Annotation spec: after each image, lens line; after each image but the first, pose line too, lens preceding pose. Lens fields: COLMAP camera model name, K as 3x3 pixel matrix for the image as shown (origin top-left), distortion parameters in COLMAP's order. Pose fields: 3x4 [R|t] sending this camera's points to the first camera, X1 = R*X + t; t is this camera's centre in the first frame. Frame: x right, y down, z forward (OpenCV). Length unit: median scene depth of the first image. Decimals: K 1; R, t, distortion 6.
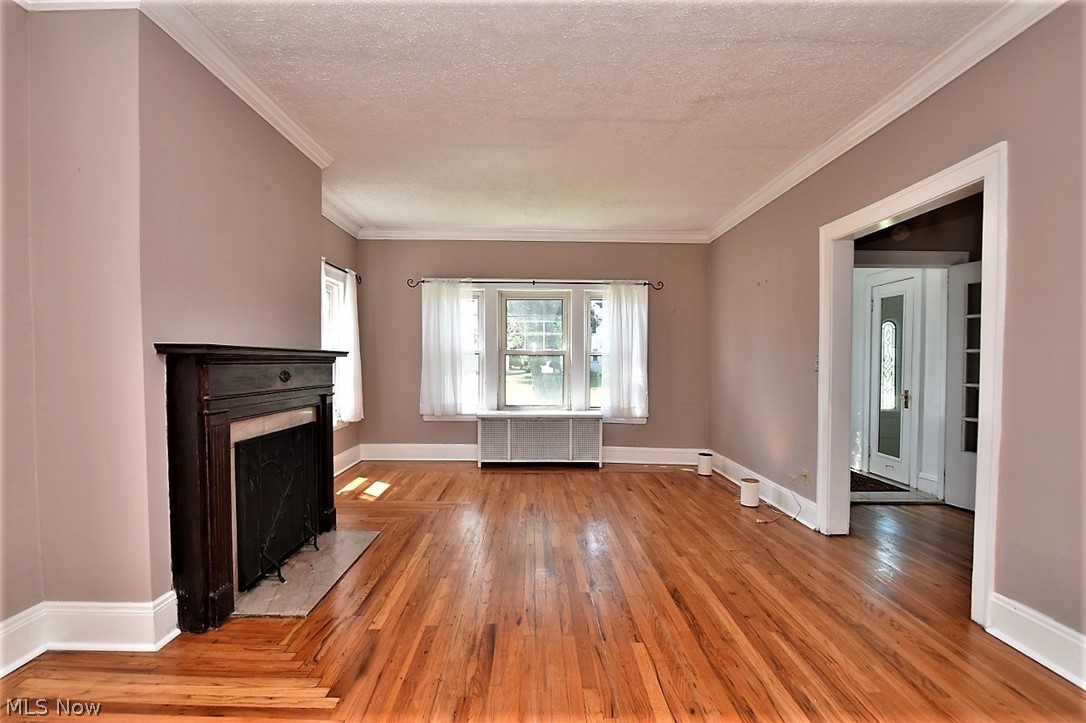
lens RADIAL K [[543.1, 0, 540.6], [0, 543.1, 384.9], [0, 0, 1]] dist [-0.002251, -0.000426]
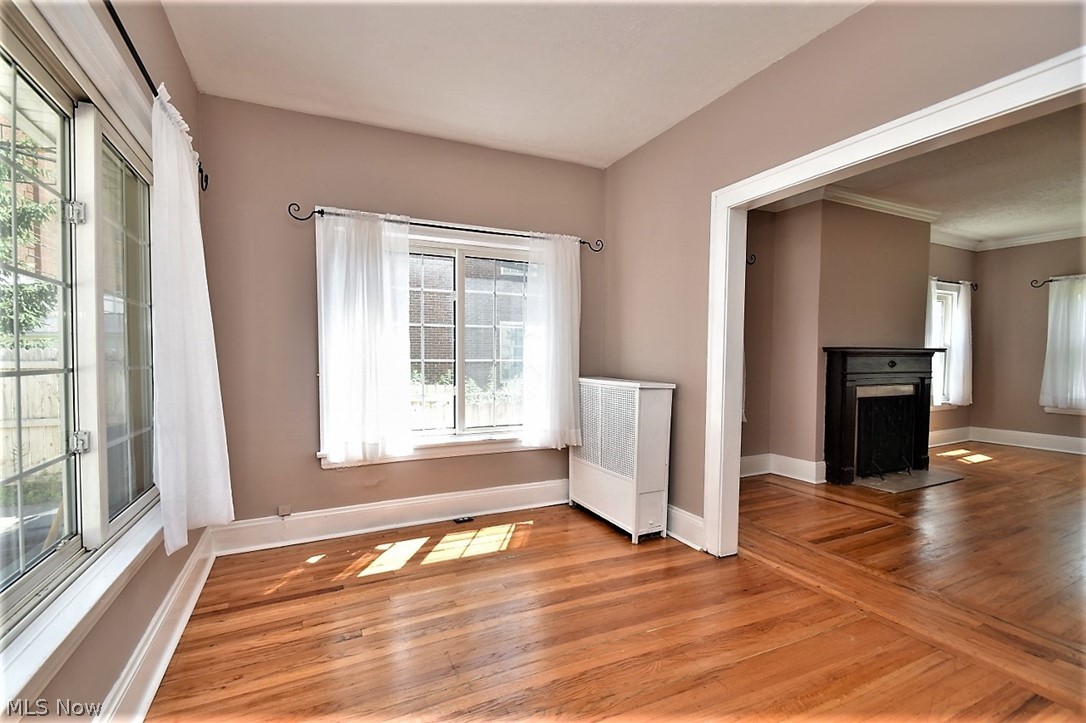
lens RADIAL K [[460.0, 0, 518.3], [0, 460.0, 372.4], [0, 0, 1]] dist [0.002033, -0.012045]
pose [[0.406291, 0.033386, -0.913134, 0.357572], [-0.040632, 0.999004, 0.018447, 0.030620], [0.912840, 0.029607, 0.407243, -0.640215]]
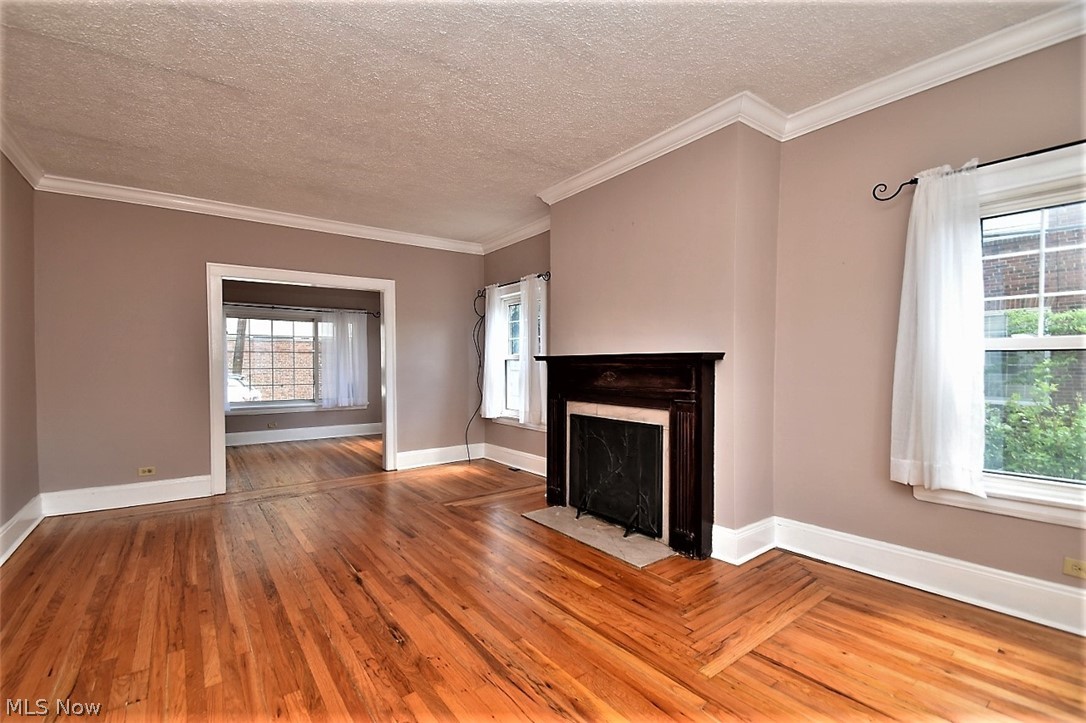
lens RADIAL K [[460.0, 0, 518.3], [0, 460.0, 372.4], [0, 0, 1]] dist [0.002033, -0.012045]
pose [[-0.825419, 0.009670, -0.564437, 0.310994], [-0.024570, 0.998290, 0.053033, -0.078181], [0.563985, 0.057643, -0.823771, 1.737705]]
